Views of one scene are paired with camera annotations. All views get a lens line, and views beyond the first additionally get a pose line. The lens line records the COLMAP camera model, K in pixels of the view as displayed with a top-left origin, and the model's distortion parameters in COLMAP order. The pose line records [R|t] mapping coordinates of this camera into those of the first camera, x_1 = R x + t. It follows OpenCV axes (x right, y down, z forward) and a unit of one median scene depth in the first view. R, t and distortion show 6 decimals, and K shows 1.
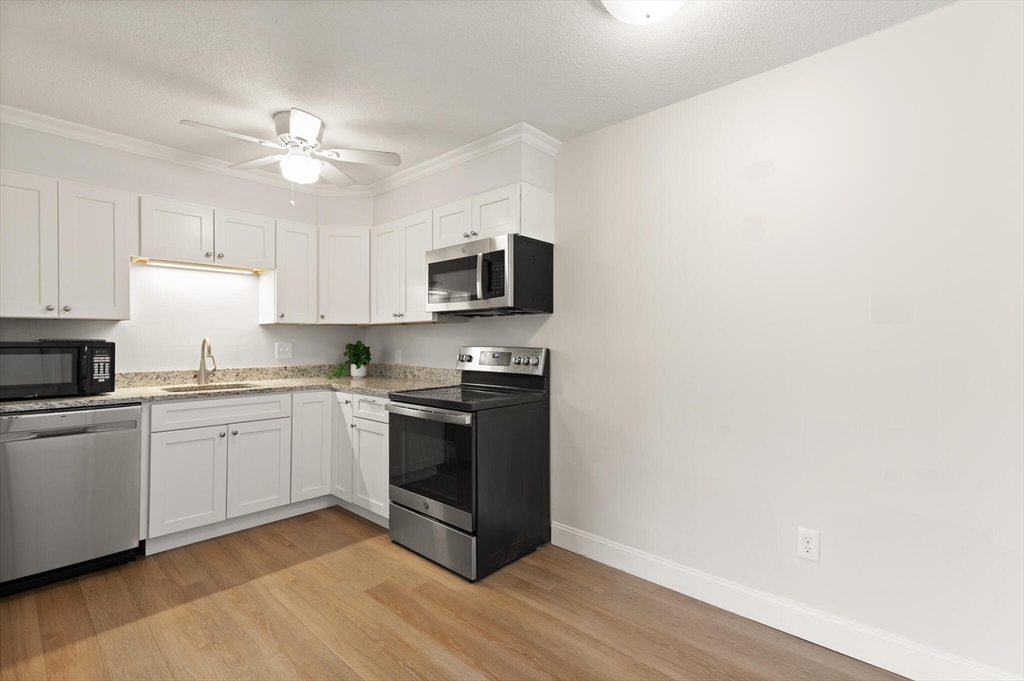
lens RADIAL K [[464.8, 0, 518.7], [0, 464.8, 338.4], [0, 0, 1]] dist [0.002626, -0.000114]
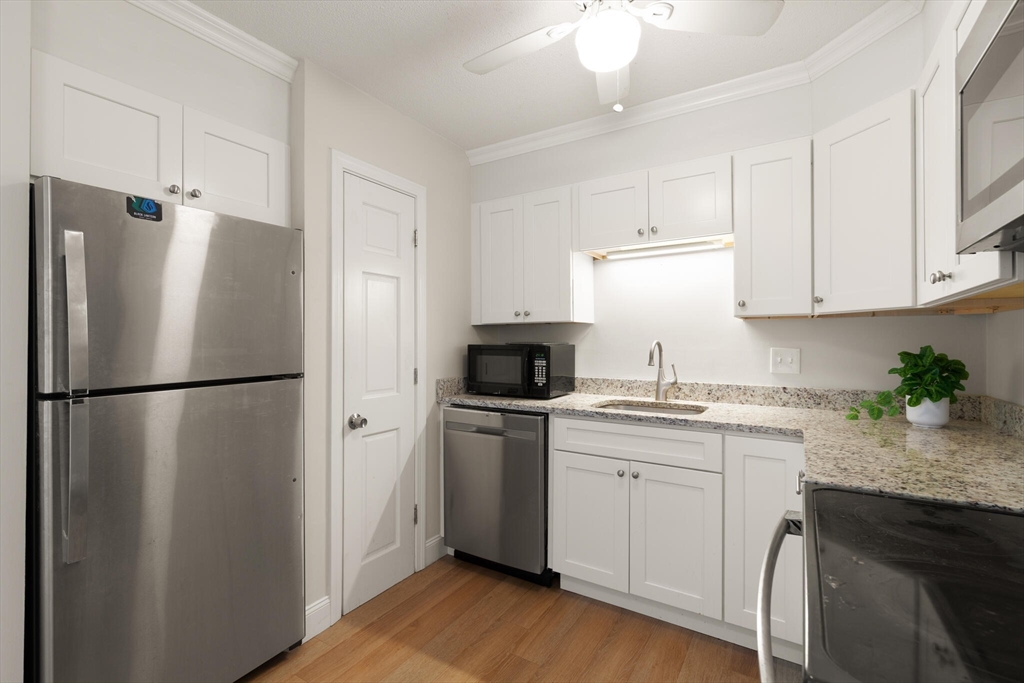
lens RADIAL K [[467.1, 0, 513.1], [0, 467.1, 336.6], [0, 0, 1]] dist [0.005152, -0.001040]
pose [[0.173423, -0.012564, -0.984767, 0.051366], [0.001963, 0.999921, -0.012411, 0.001099], [0.984845, 0.000219, 0.173434, 0.627100]]
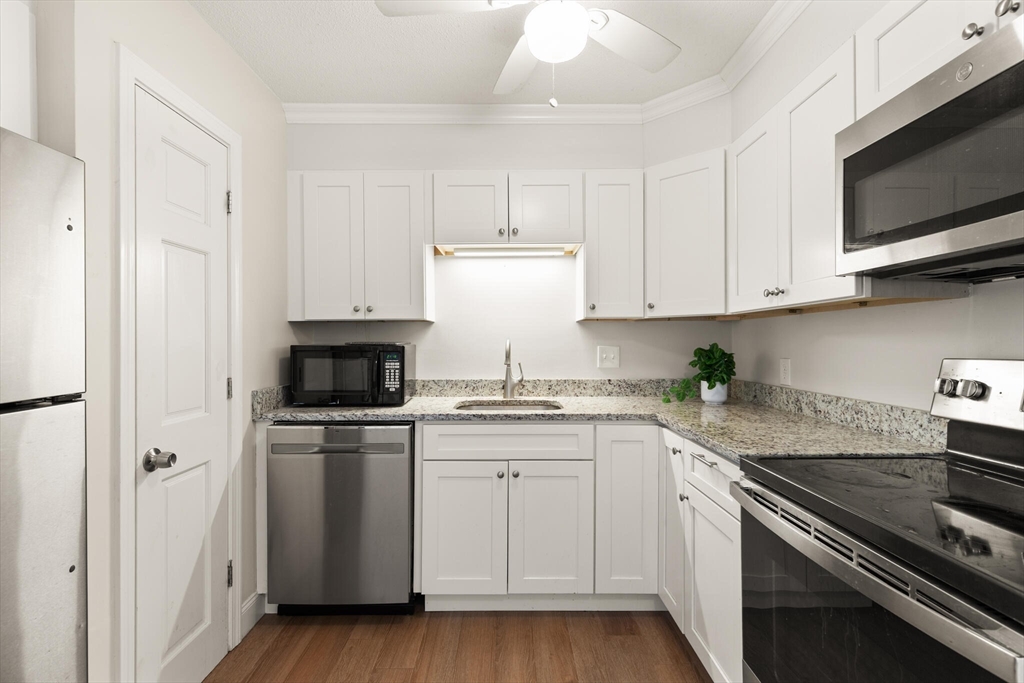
lens RADIAL K [[466.4, 0, 514.2], [0, 466.4, 338.8], [0, 0, 1]] dist [0.004730, -0.000248]
pose [[0.674476, -0.008151, -0.738251, -0.079622], [0.005830, 0.999967, -0.005714, 0.001308], [0.738273, -0.000450, 0.674501, 0.470677]]
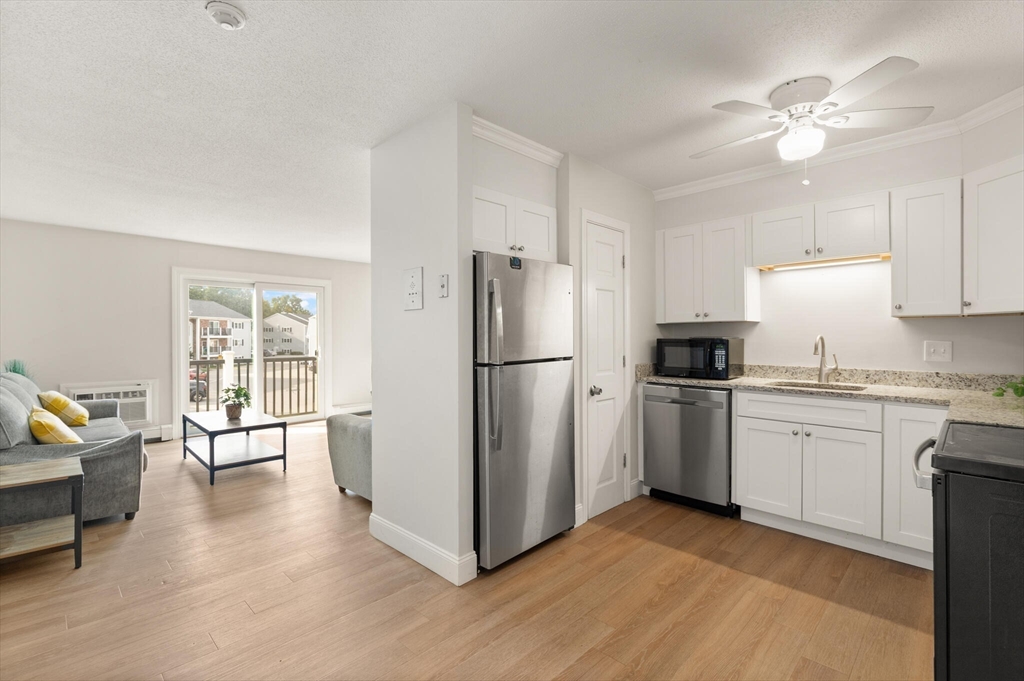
lens RADIAL K [[467.1, 0, 513.1], [0, 467.1, 335.6], [0, 0, 1]] dist [0.005152, -0.001040]
pose [[-0.049736, -0.003853, -0.998755, 0.349966], [0.003339, 0.999986, -0.004024, 0.001016], [0.998757, -0.003535, -0.049722, 0.397408]]
